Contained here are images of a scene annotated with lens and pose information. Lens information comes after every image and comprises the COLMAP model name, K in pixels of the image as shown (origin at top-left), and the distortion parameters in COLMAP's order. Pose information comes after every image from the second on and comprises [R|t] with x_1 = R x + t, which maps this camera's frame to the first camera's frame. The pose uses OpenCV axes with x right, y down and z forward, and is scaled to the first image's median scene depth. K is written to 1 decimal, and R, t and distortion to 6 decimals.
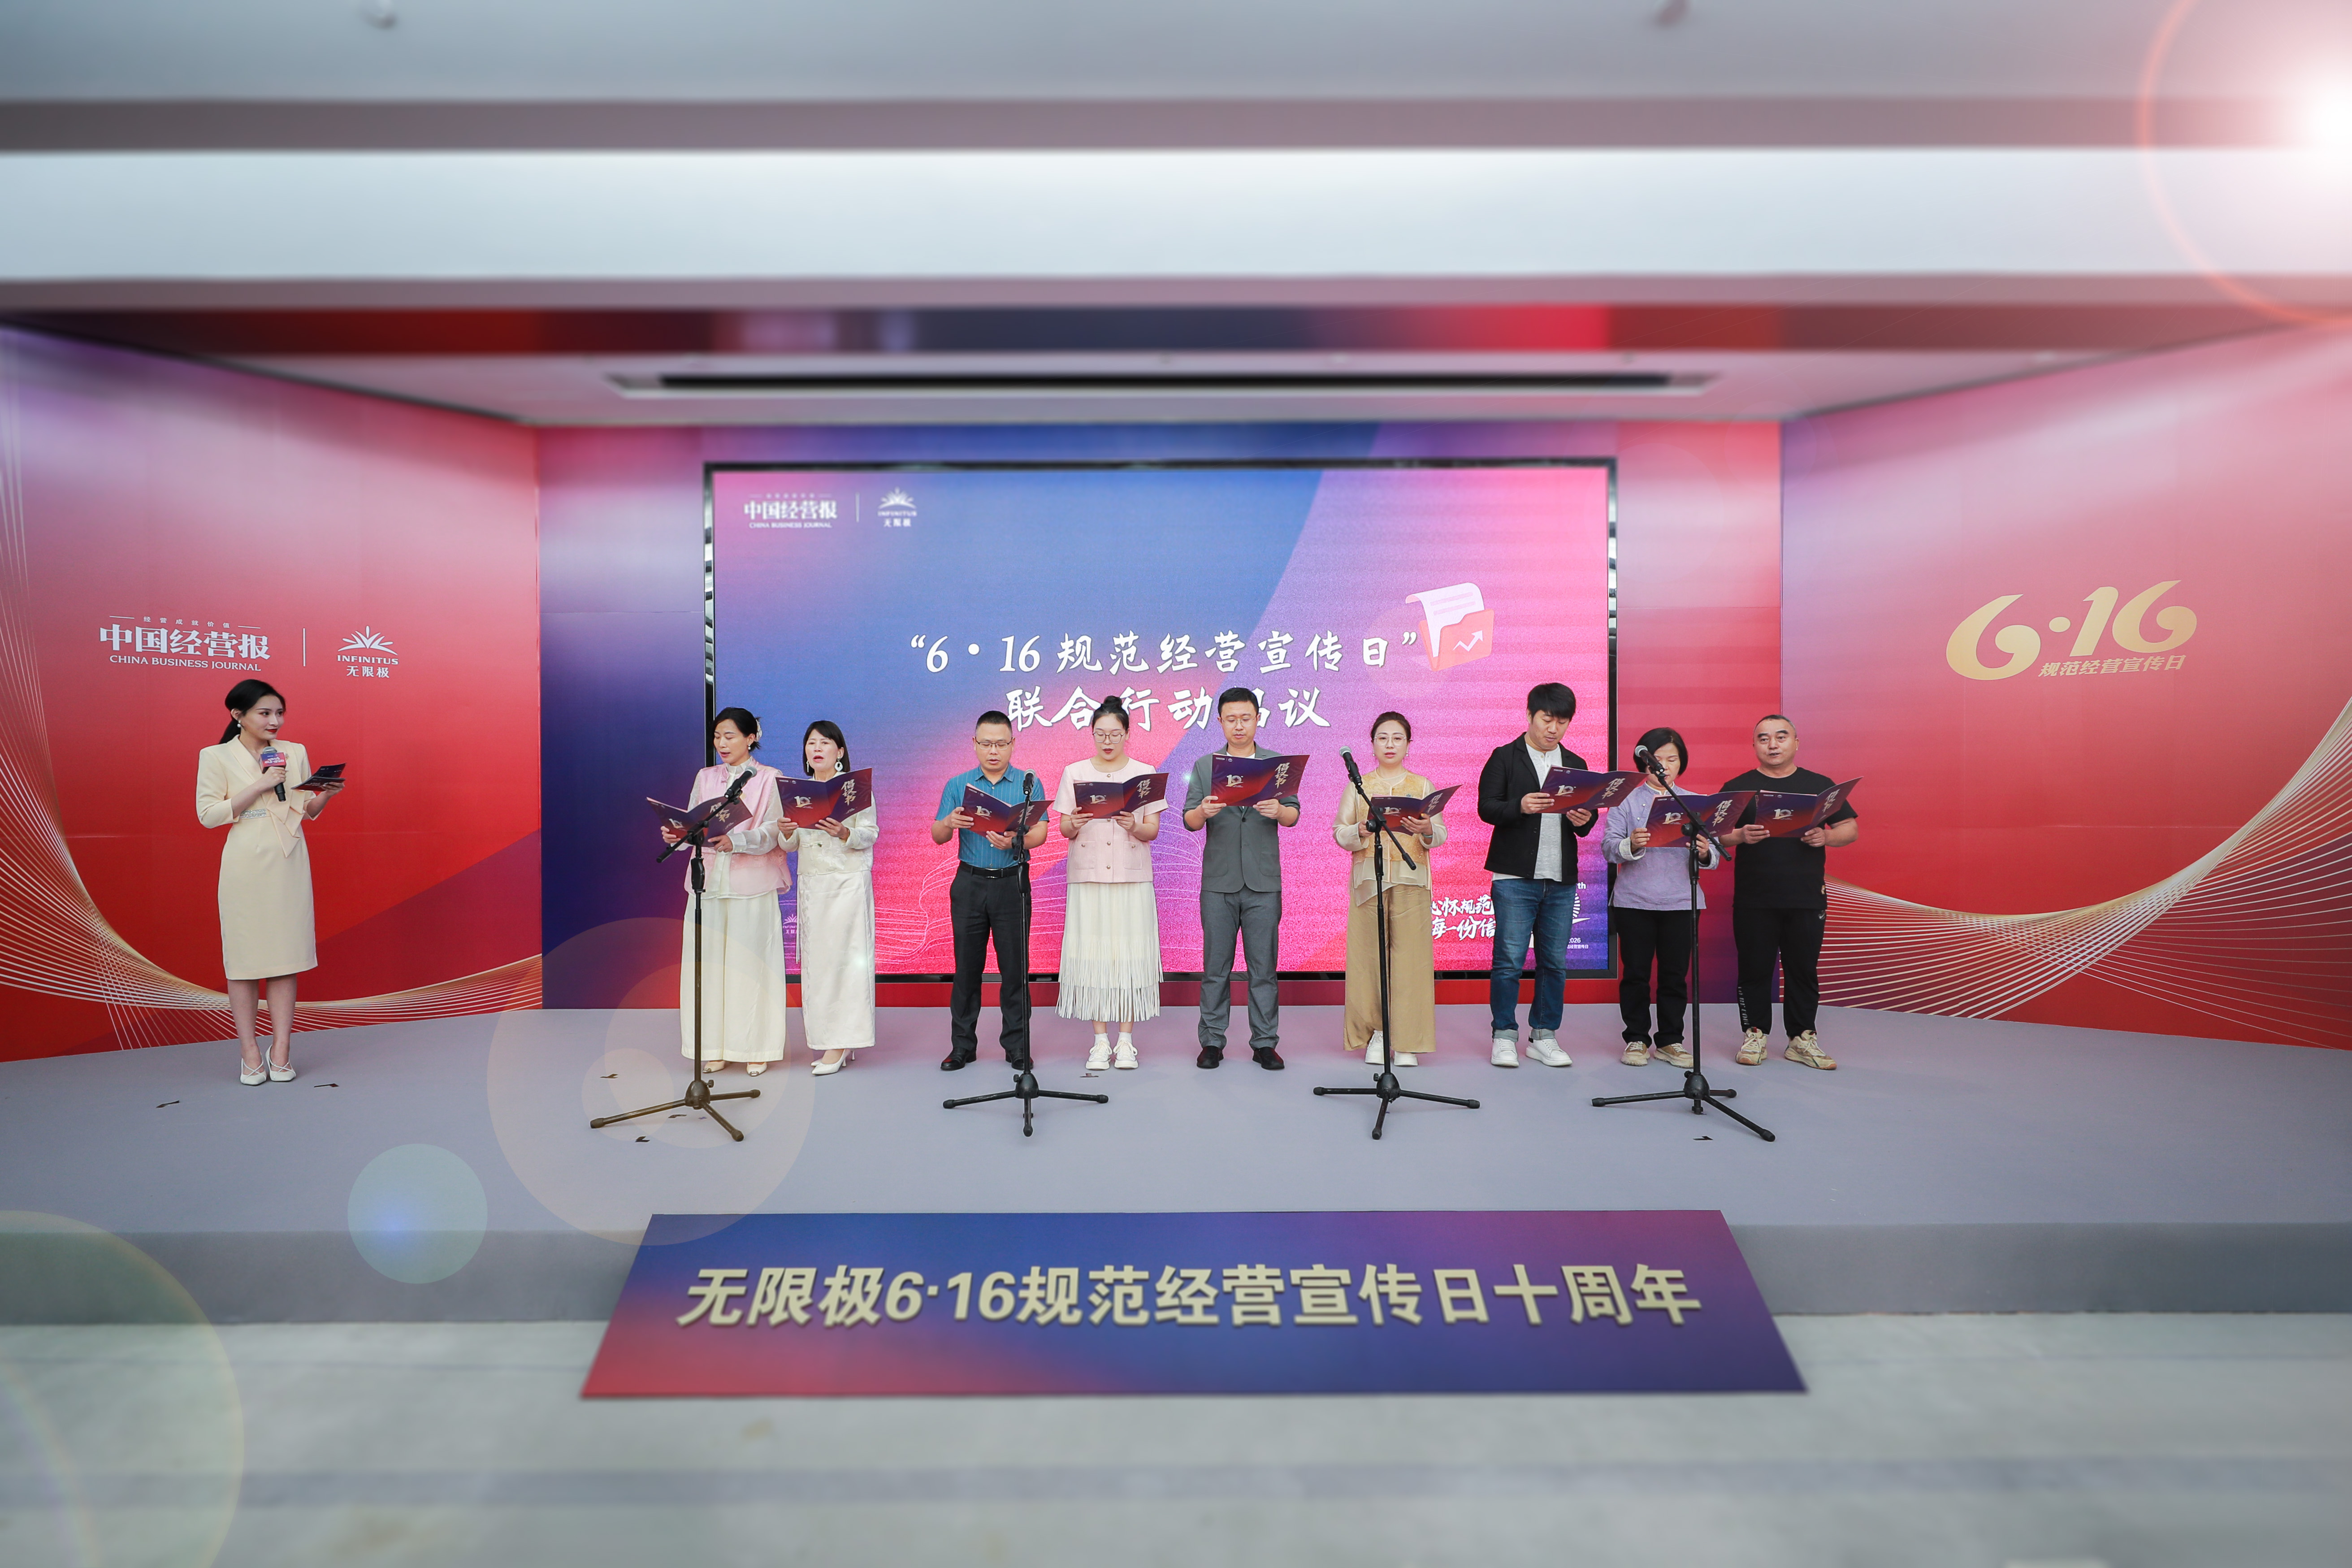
lens RADIAL K [[1042.3, 0, 1131.4], [0, 1042.3, 830.4], [0, 0, 1]] dist [0.000746, 0.000136]
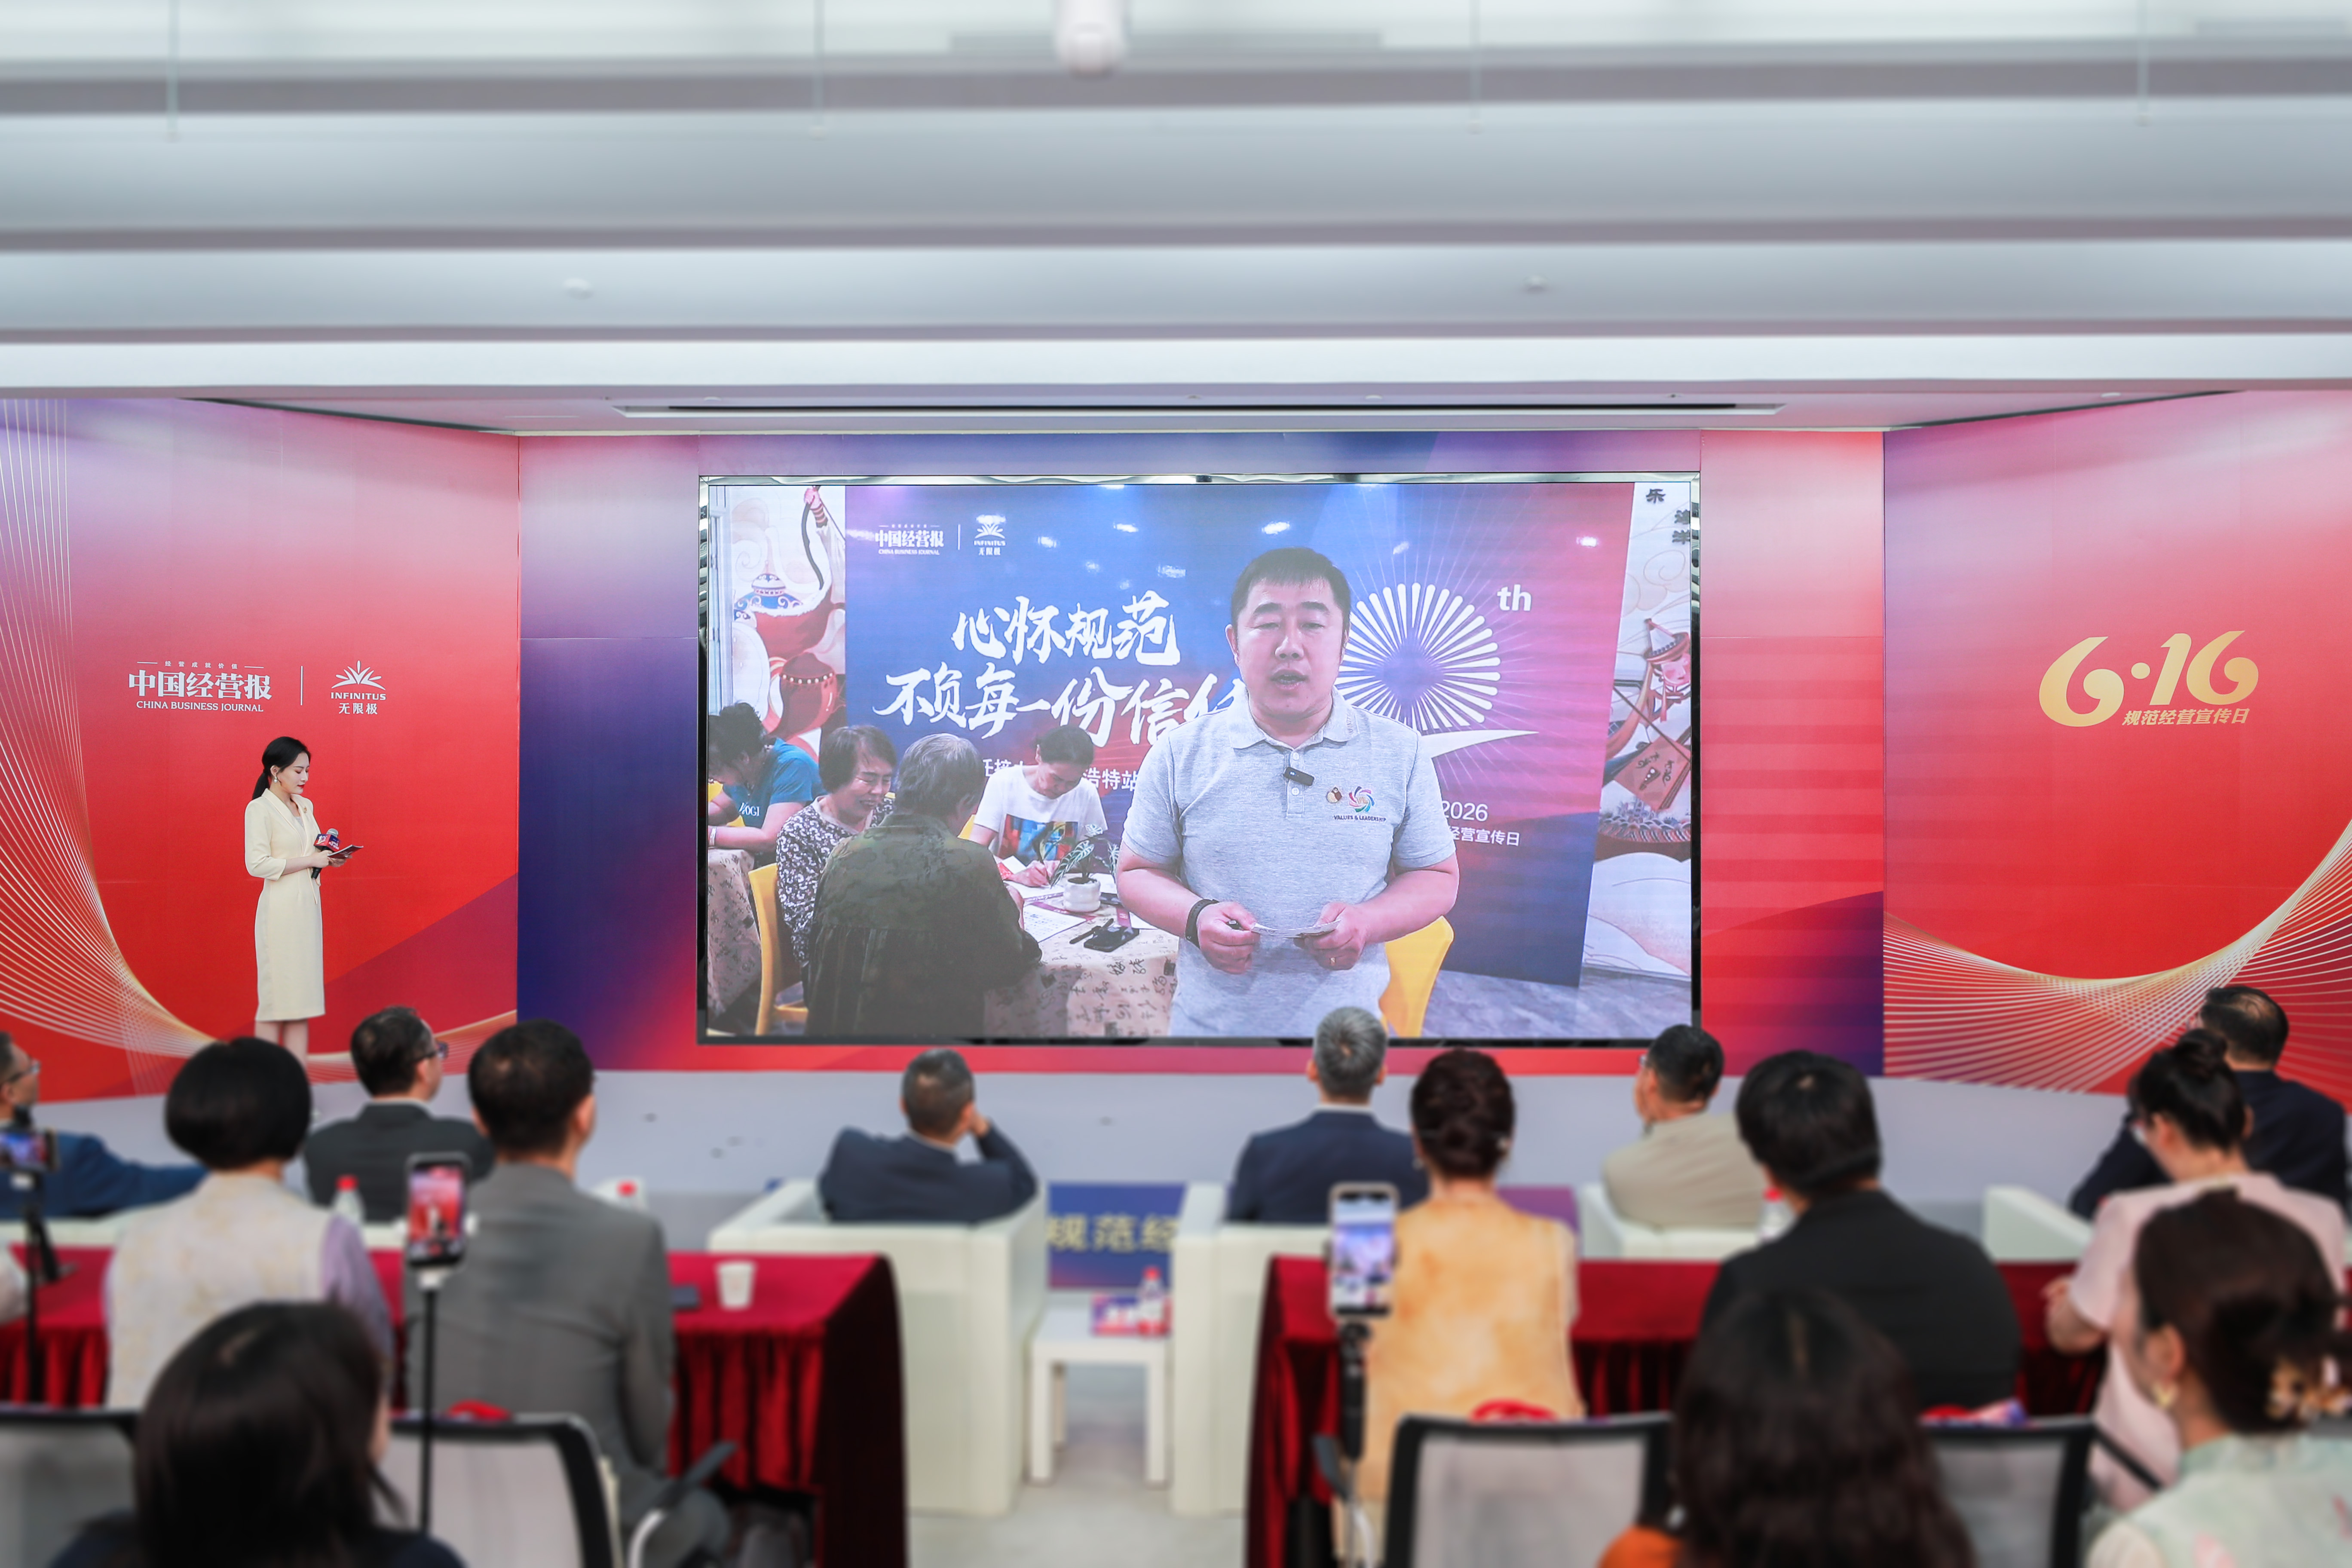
lens RADIAL K [[1981.8, 0, 1176.0], [0, 1981.8, 784.0], [0, 0, 1]] dist [0.001810, -0.003907]
pose [[0.999580, 0.005806, -0.028408, 0.070273], [-0.006657, 0.999529, -0.029951, -0.036453], [0.028221, 0.030128, 0.999148, -0.837204]]
